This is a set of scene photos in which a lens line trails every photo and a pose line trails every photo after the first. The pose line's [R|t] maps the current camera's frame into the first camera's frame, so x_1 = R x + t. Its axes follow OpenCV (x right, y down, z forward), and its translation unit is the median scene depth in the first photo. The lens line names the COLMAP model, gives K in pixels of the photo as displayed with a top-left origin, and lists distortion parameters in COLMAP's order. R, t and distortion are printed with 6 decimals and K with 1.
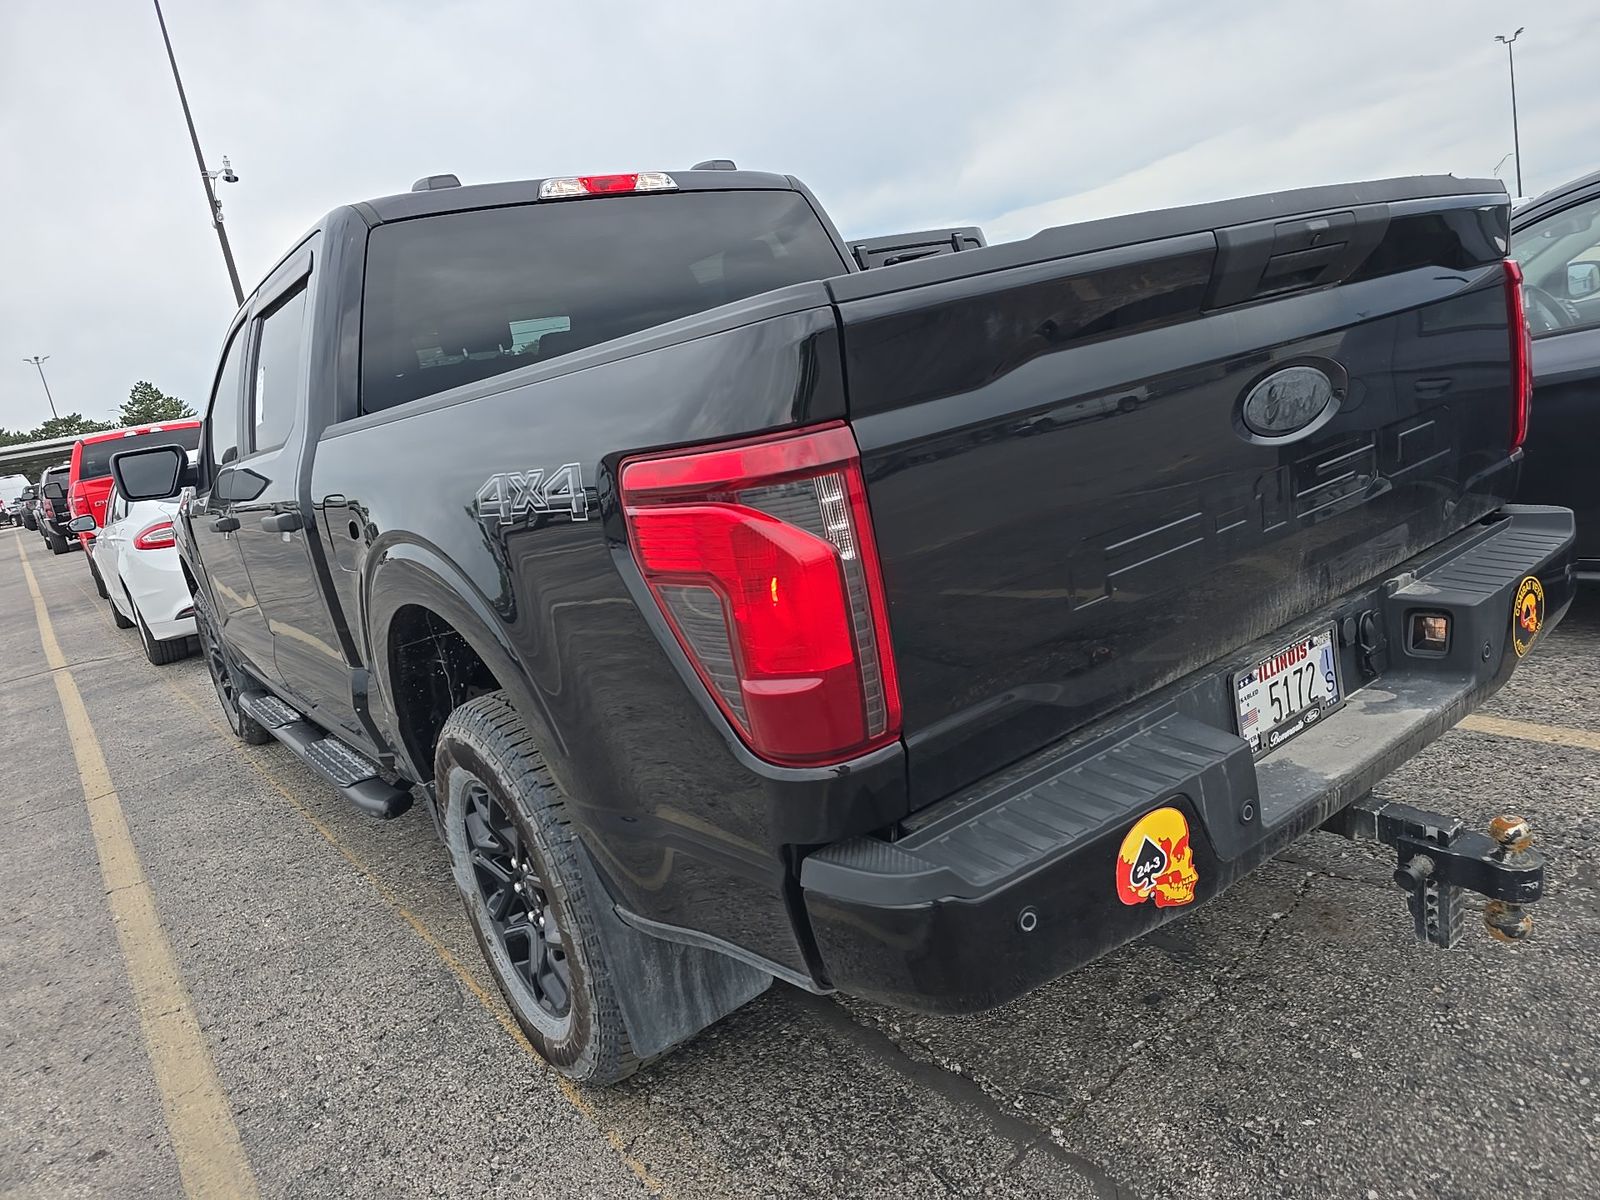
lens RADIAL K [[1070.5, 0, 814.4], [0, 1070.5, 589.2], [0, 0, 1]] dist [0.043347, -0.028739]
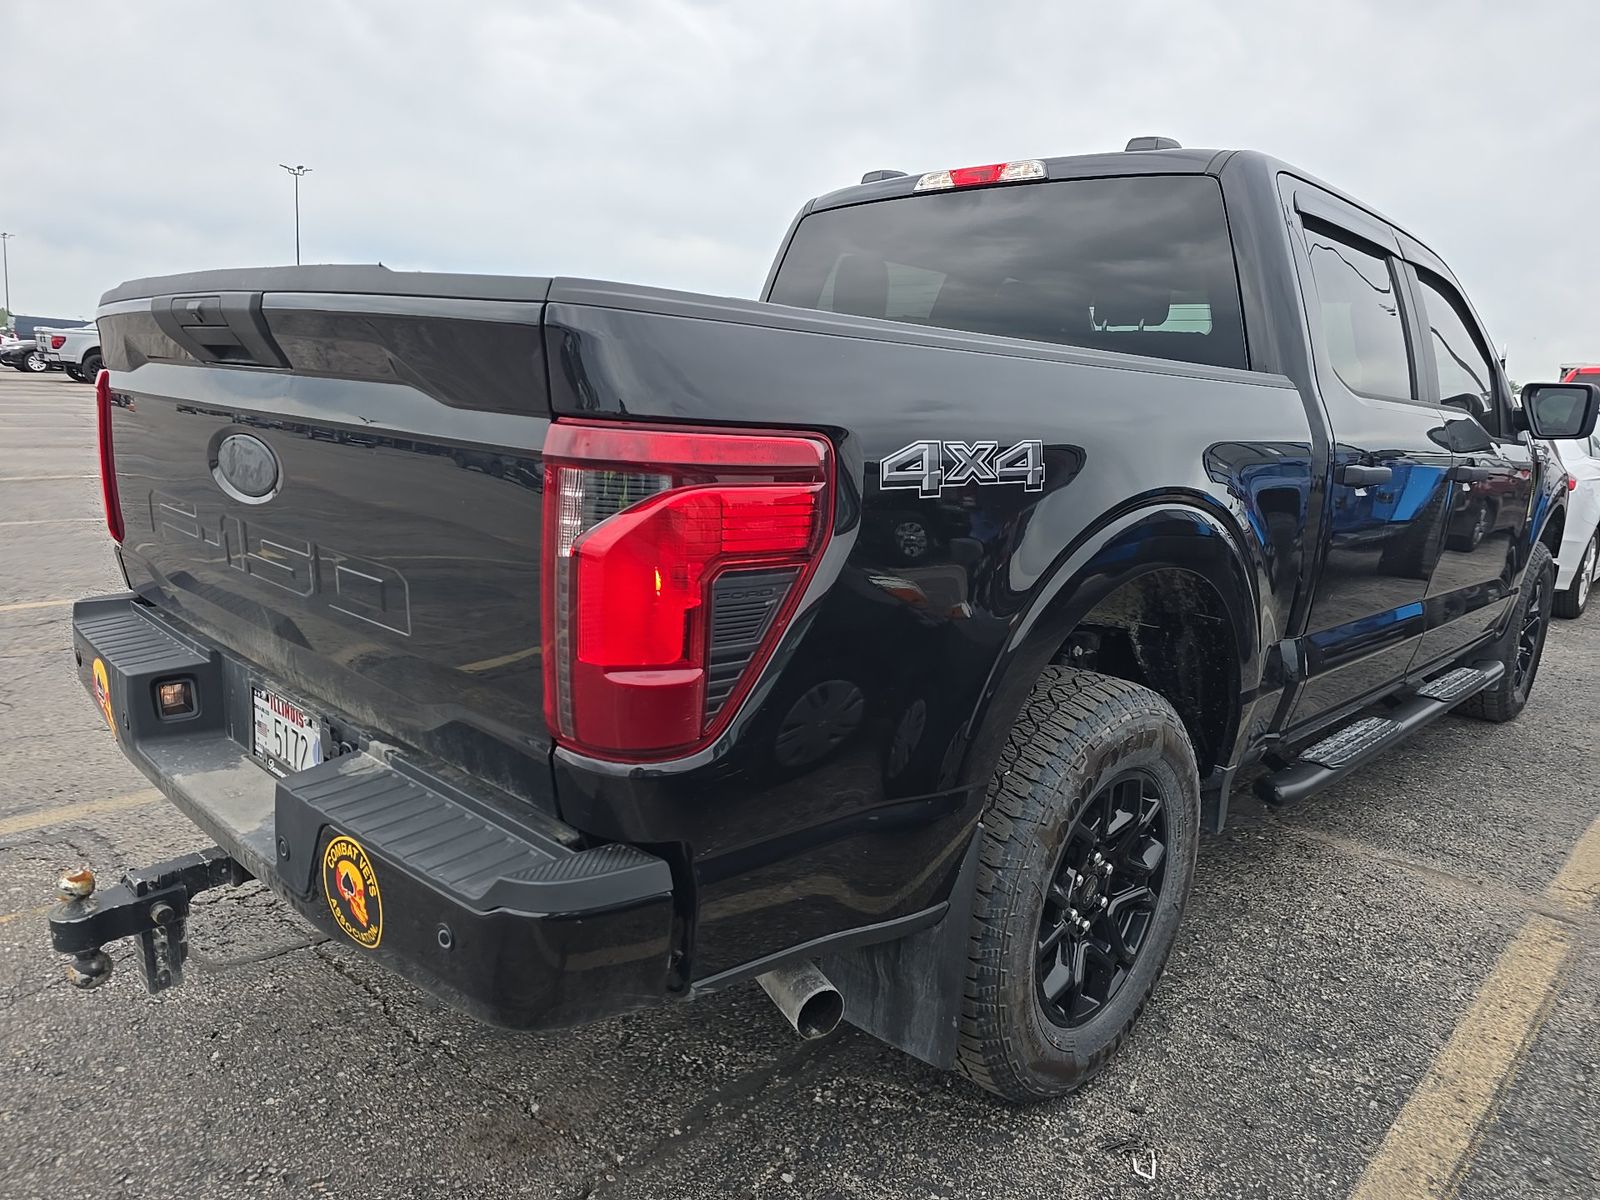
lens RADIAL K [[1070.5, 0, 816.0], [0, 1070.5, 600.1], [0, 0, 1]] dist [0.043347, -0.028739]
pose [[0.156018, 0.379658, -0.911876, 1.412851], [-0.289454, 0.900226, 0.325283, -0.517166], [0.944391, 0.213196, 0.250345, 1.184606]]
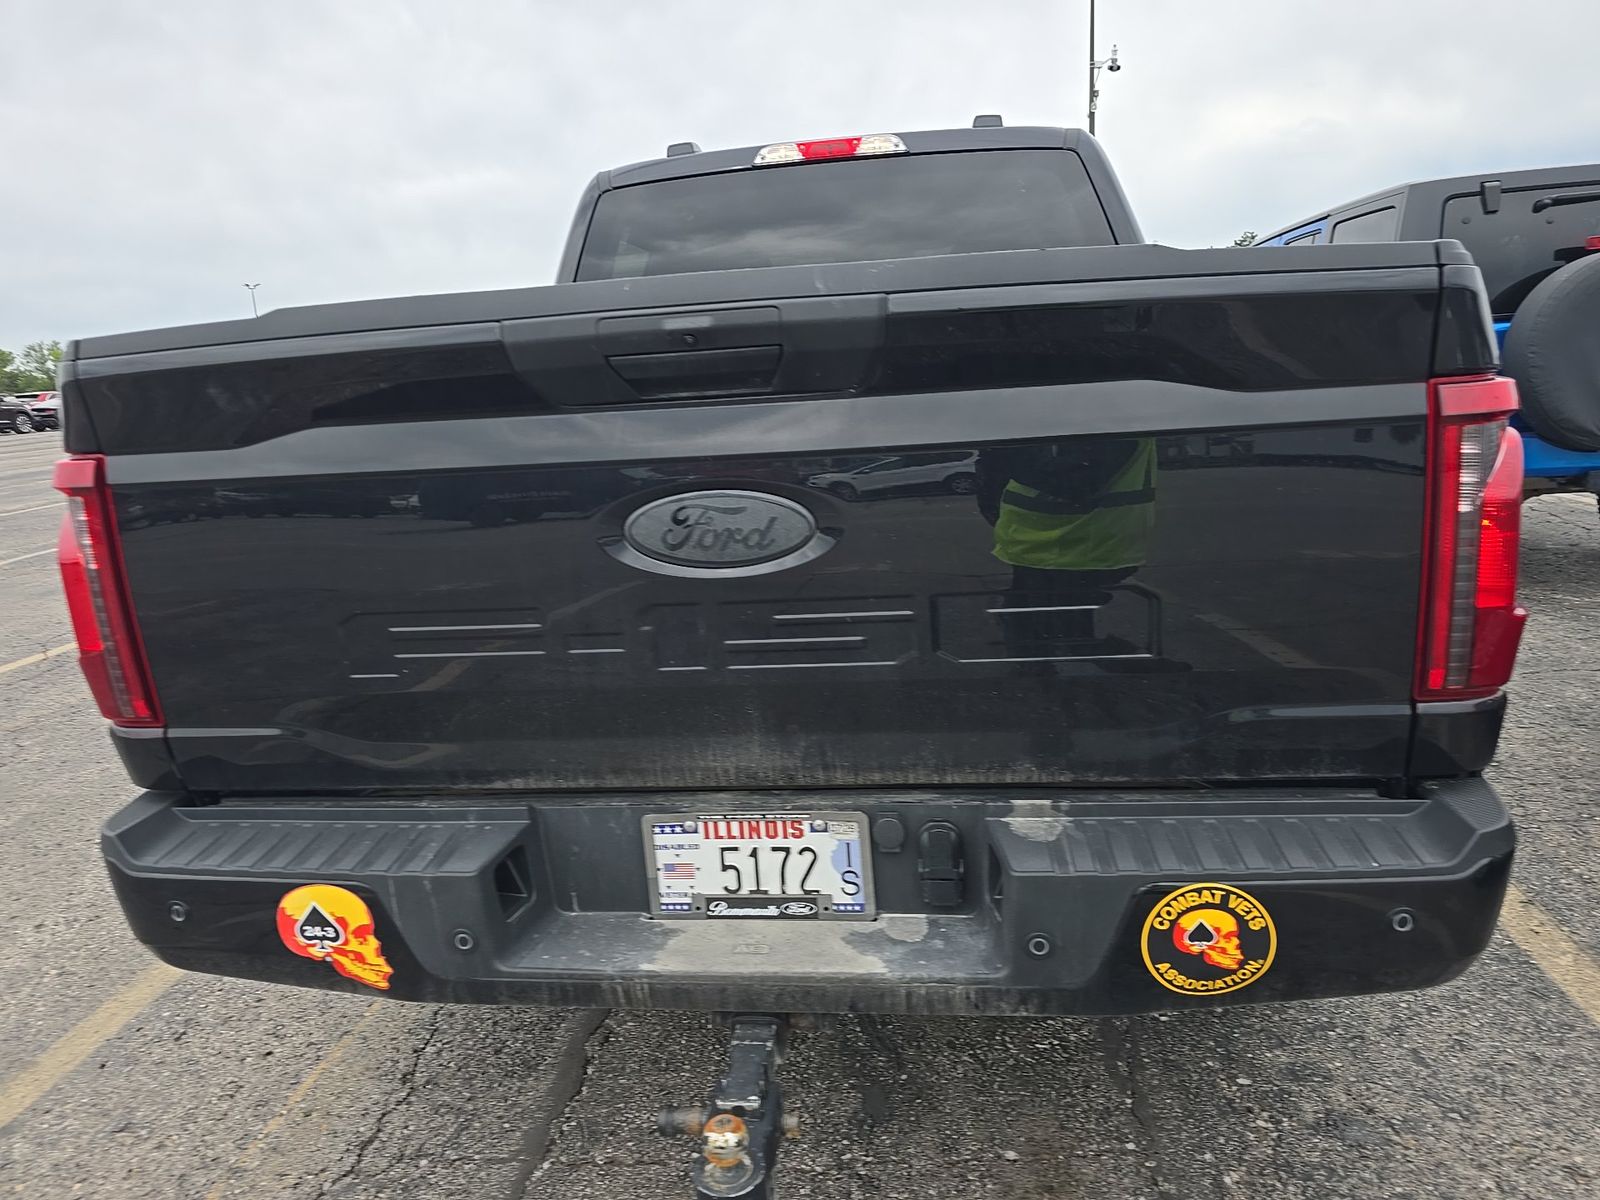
lens RADIAL K [[1070.5, 0, 787.8], [0, 1070.5, 600.6], [0, 0, 1]] dist [0.043347, -0.028739]
pose [[0.721190, 0.284447, -0.631645, 0.902652], [-0.217892, 0.958675, 0.182937, -0.253103], [0.657578, 0.005698, 0.753365, 0.382244]]
